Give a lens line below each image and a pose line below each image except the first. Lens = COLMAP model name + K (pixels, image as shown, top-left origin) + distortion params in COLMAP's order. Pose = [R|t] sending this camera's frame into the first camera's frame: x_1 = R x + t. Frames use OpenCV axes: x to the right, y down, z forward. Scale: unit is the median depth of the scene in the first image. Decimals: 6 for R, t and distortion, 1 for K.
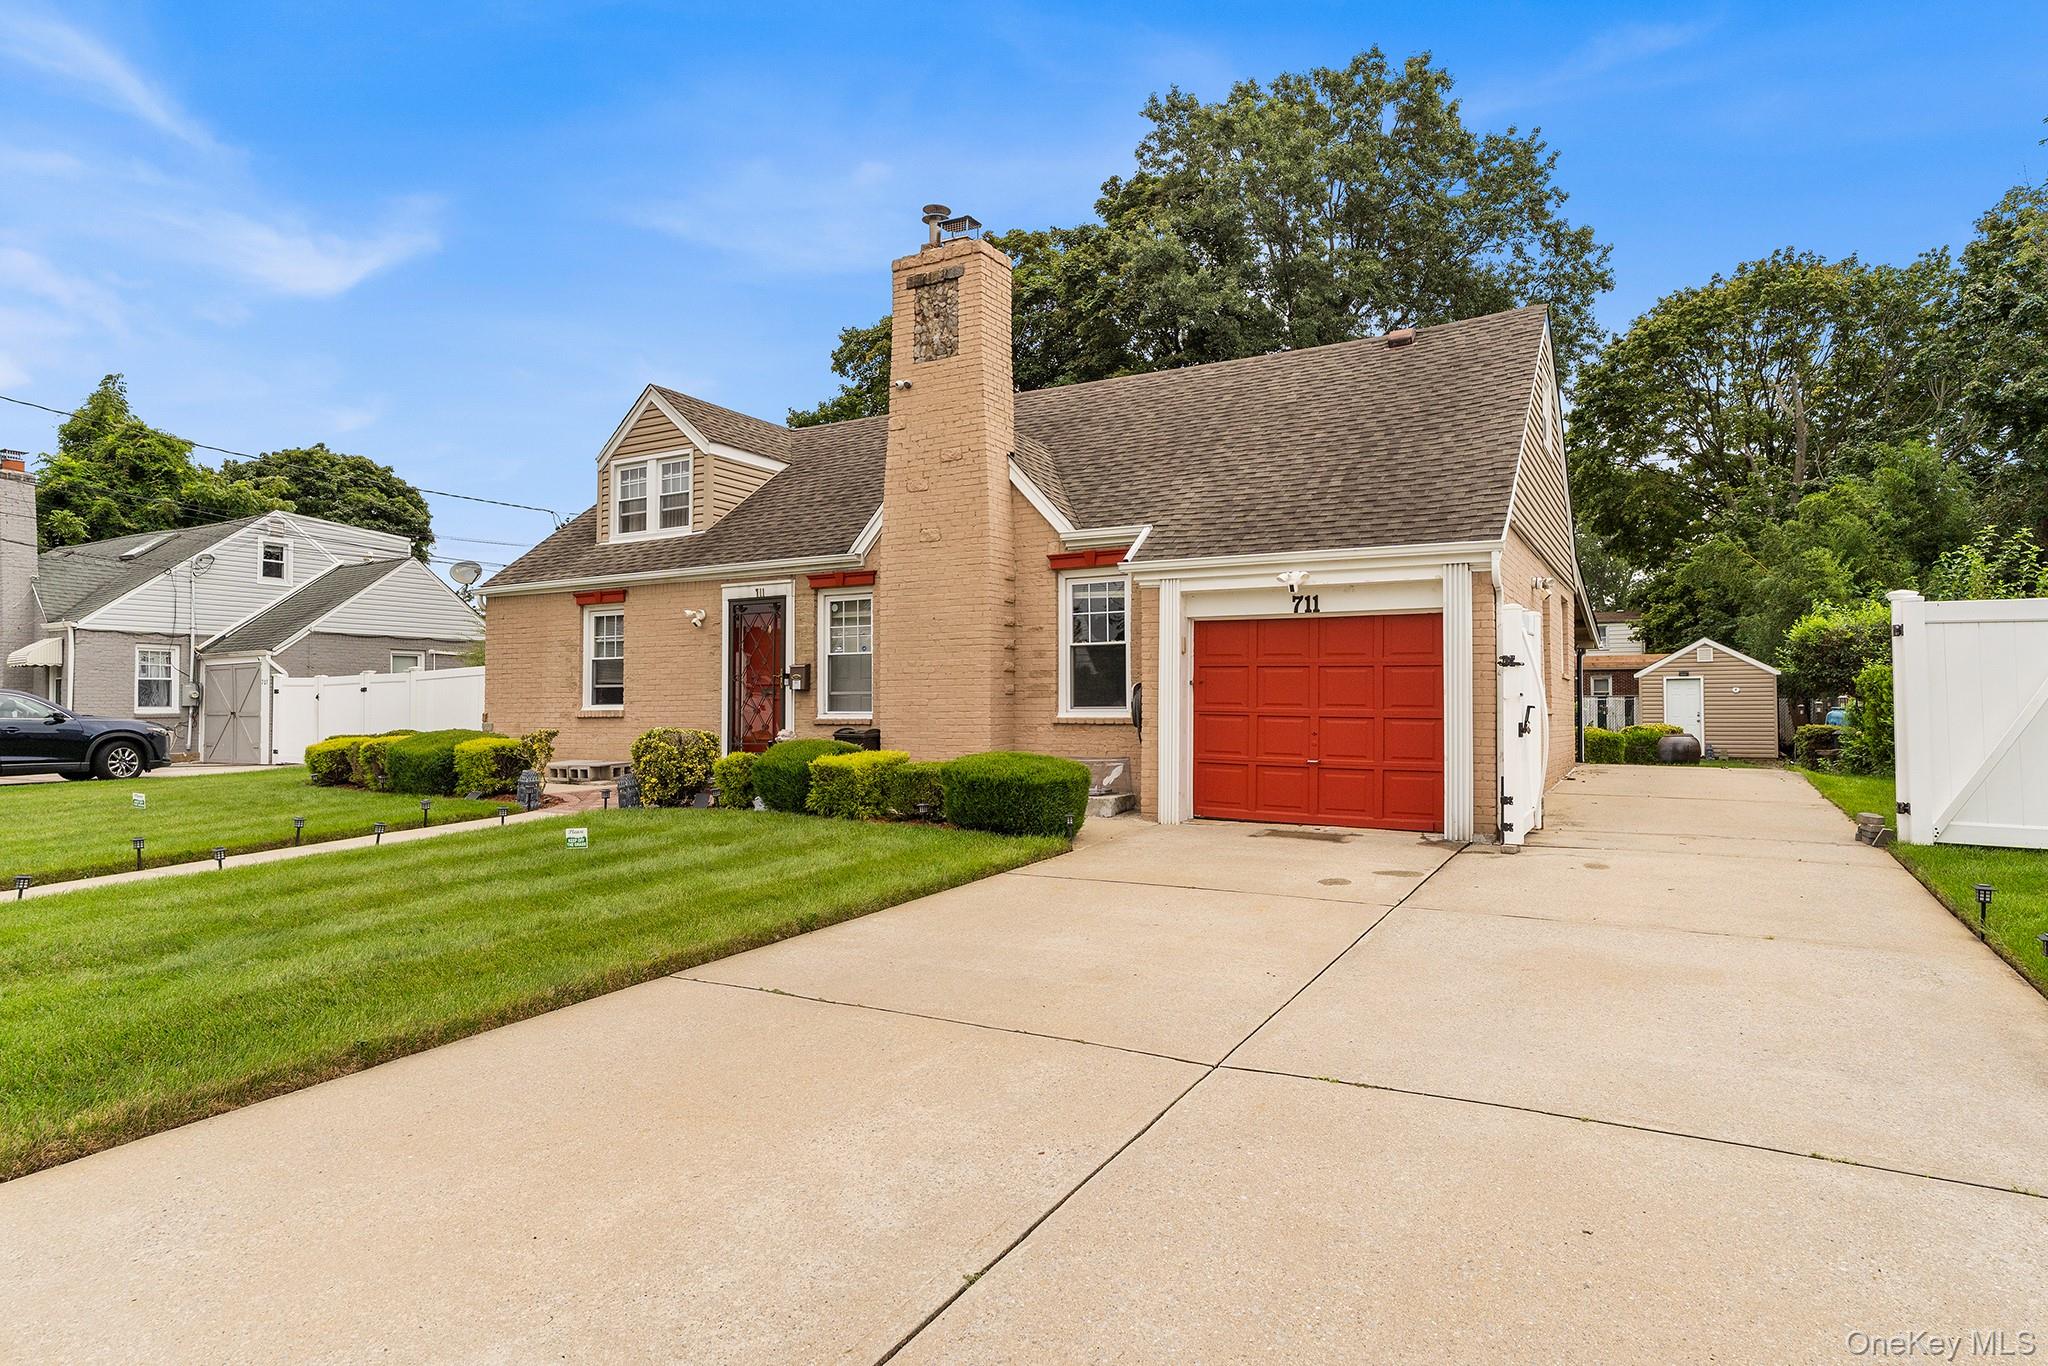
lens RADIAL K [[1113.6, 0, 1021.5], [0, 1113.6, 680.2], [0, 0, 1]] dist [-0.004061, -0.000316]
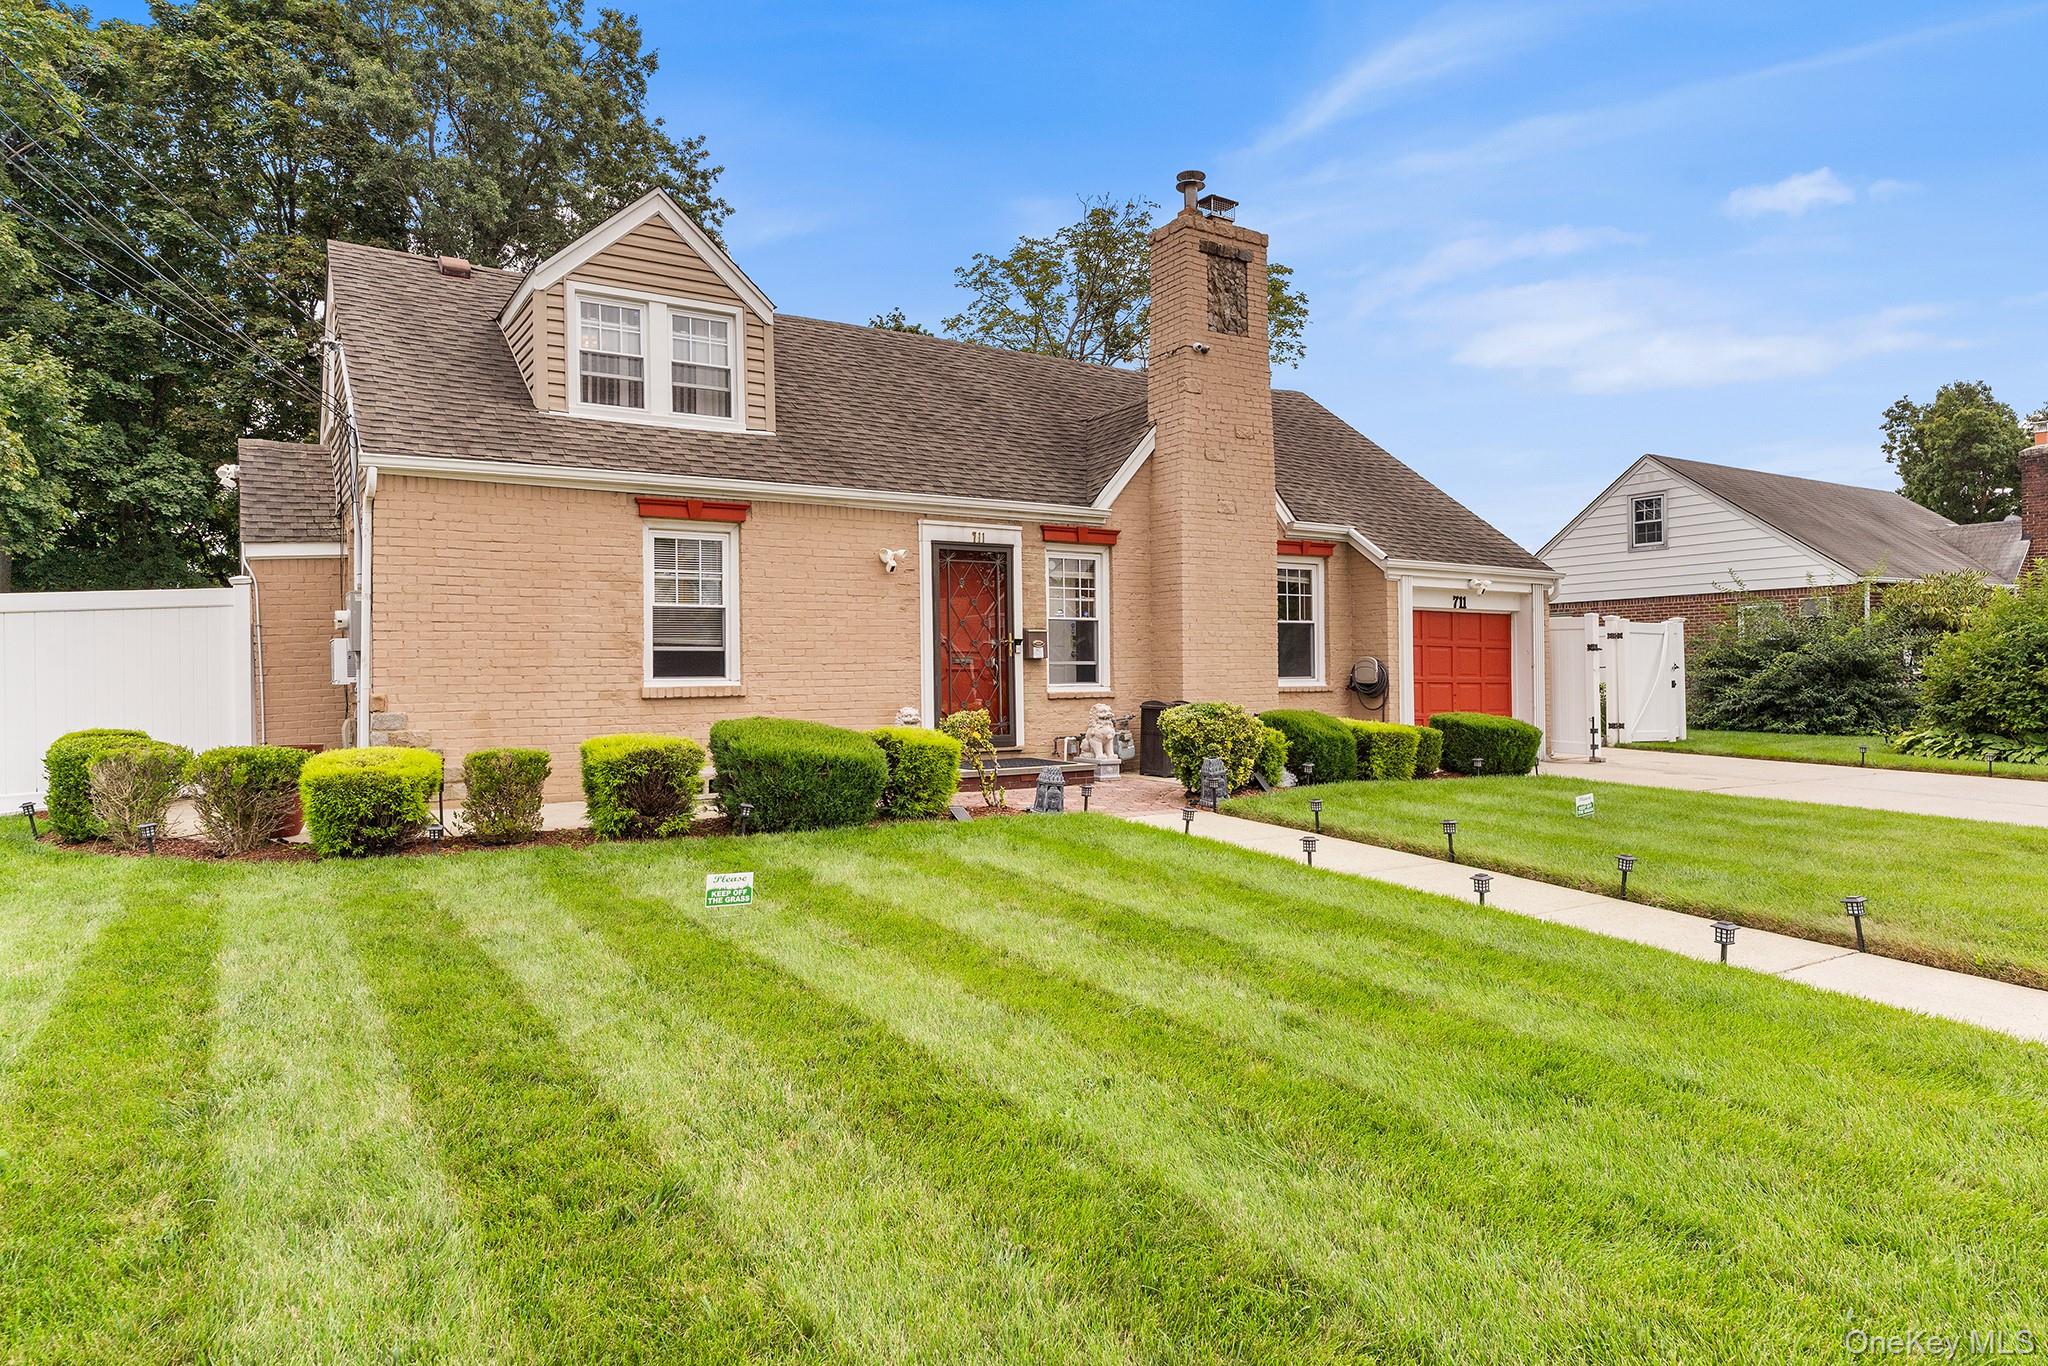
lens RADIAL K [[1158.8, 0, 1027.4], [0, 1158.8, 682.4], [0, 0, 1]] dist [-0.021026, 0.004045]
pose [[0.496221, -0.001475, 0.868195, -0.939049], [-0.008858, 0.999938, 0.006761, 0.020064], [-0.868151, -0.011046, 0.496177, 0.551015]]
